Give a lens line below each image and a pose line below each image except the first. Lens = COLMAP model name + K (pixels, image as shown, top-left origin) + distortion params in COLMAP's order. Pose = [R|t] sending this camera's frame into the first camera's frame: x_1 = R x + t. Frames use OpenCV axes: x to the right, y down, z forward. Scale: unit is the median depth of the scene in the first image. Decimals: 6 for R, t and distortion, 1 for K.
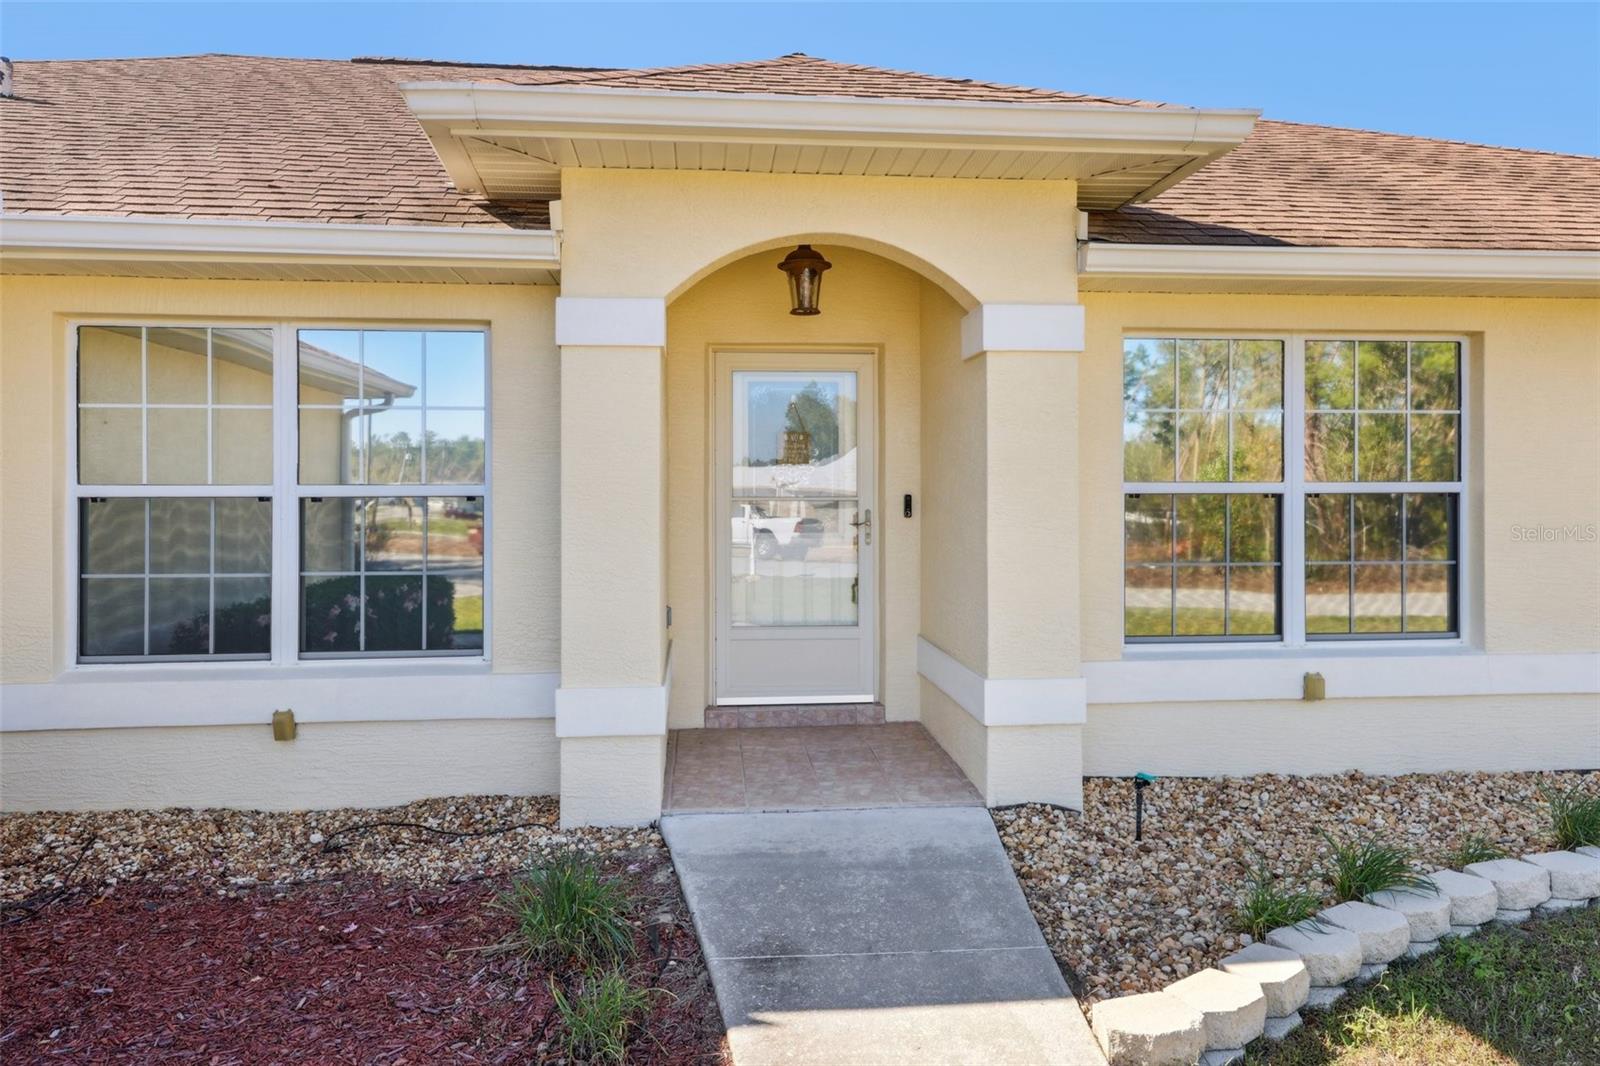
lens RADIAL K [[1130.0, 0, 827.5], [0, 1130.0, 482.0], [0, 0, 1]] dist [0.033712, 0.000369]
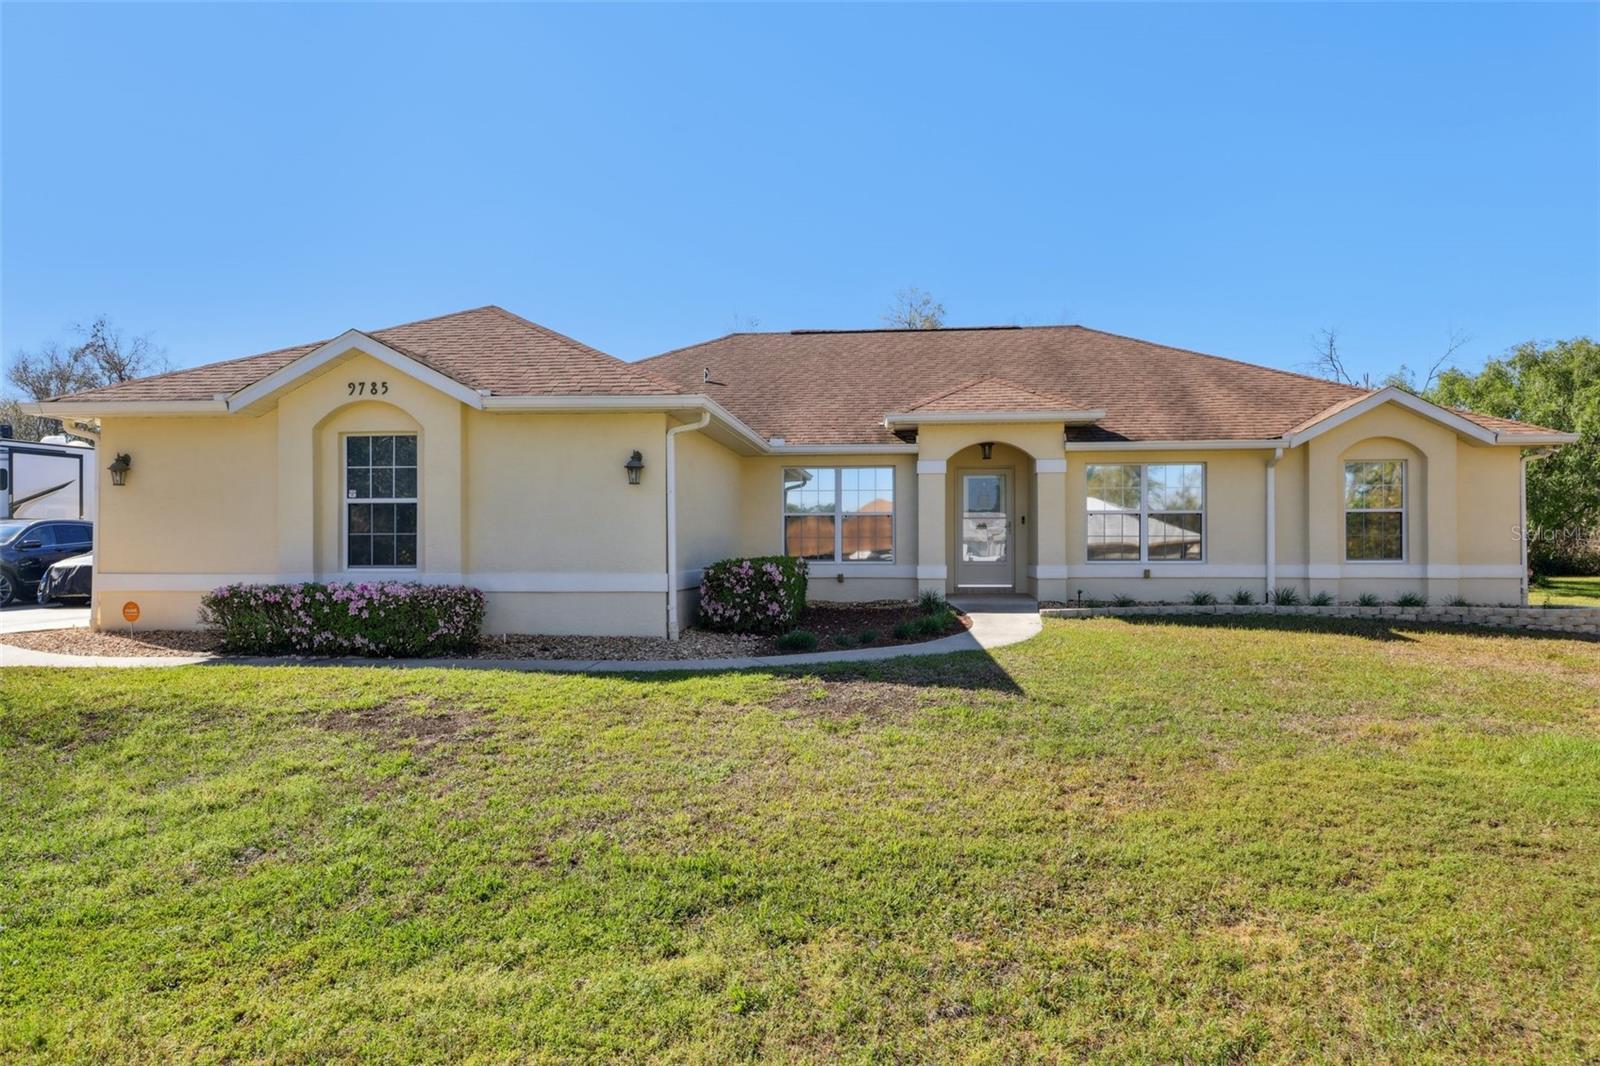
lens RADIAL K [[1049.1, 0, 800.0], [0, 1049.1, 533.0], [0, 0, 1]] dist [0.016788, -0.000002]
pose [[0.974662, -0.003146, -0.223662, 0.143391], [0.002305, 0.999989, -0.004020, 0.079349], [0.223672, 0.003403, 0.974659, -2.276892]]
